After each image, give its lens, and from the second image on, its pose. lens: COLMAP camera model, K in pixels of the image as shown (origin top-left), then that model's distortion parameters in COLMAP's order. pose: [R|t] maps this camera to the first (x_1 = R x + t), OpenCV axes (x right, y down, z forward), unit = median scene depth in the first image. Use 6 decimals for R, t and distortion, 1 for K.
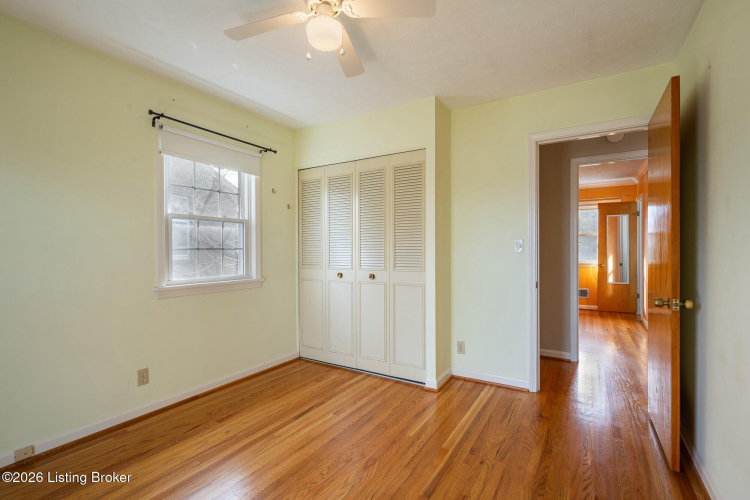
lens RADIAL K [[335.3, 0, 379.1], [0, 335.3, 252.0], [0, 0, 1]] dist [-0.004100, -0.000801]
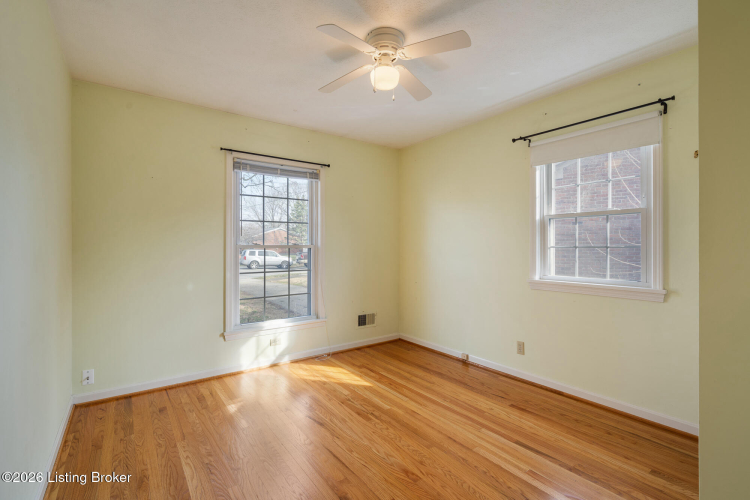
lens RADIAL K [[335.3, 0, 378.5], [0, 335.3, 248.0], [0, 0, 1]] dist [-0.004100, -0.000801]
pose [[-0.362263, 0.007183, -0.932048, 0.690309], [0.001179, 0.999973, 0.007248, -0.018675], [0.932075, 0.001527, -0.362262, 0.974608]]
